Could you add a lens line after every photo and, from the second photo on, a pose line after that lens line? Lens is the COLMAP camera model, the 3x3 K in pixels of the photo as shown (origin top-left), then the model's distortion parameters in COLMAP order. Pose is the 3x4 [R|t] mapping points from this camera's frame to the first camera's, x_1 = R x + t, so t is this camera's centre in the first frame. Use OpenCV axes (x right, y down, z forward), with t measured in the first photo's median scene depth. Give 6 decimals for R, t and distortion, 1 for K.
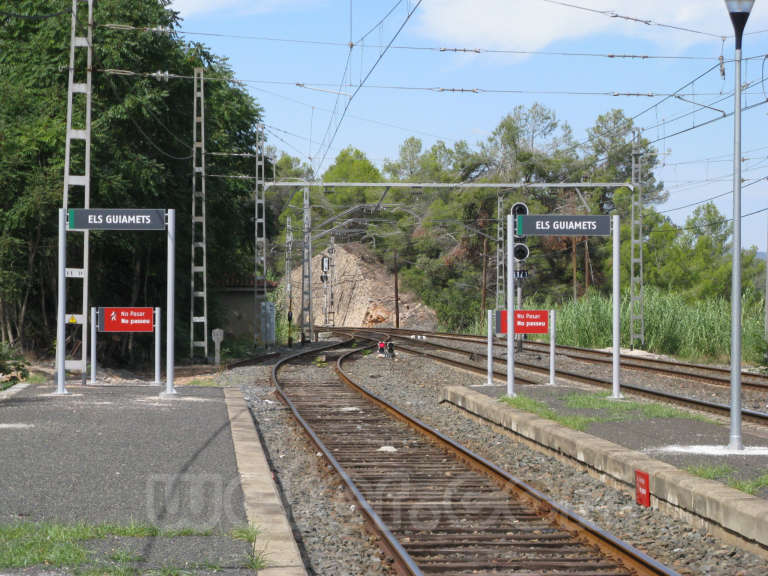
lens RADIAL K [[2656.4, 0, 384.0], [0, 2656.4, 288.0], [0, 0, 1]] dist [0.128234, 1.158597]
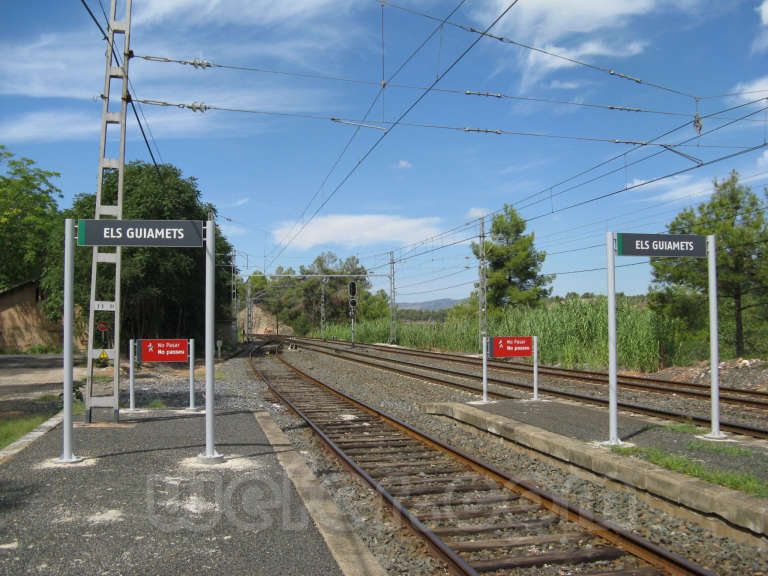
lens RADIAL K [[786.1, 0, 384.0], [0, 786.1, 288.0], [0, 0, 1]] dist [-0.216369, 0.300491]
pose [[0.987003, -0.004537, 0.160640, -0.035996], [0.010914, 0.999186, -0.038839, -0.000180], [-0.160333, 0.040087, 0.986249, 0.415365]]
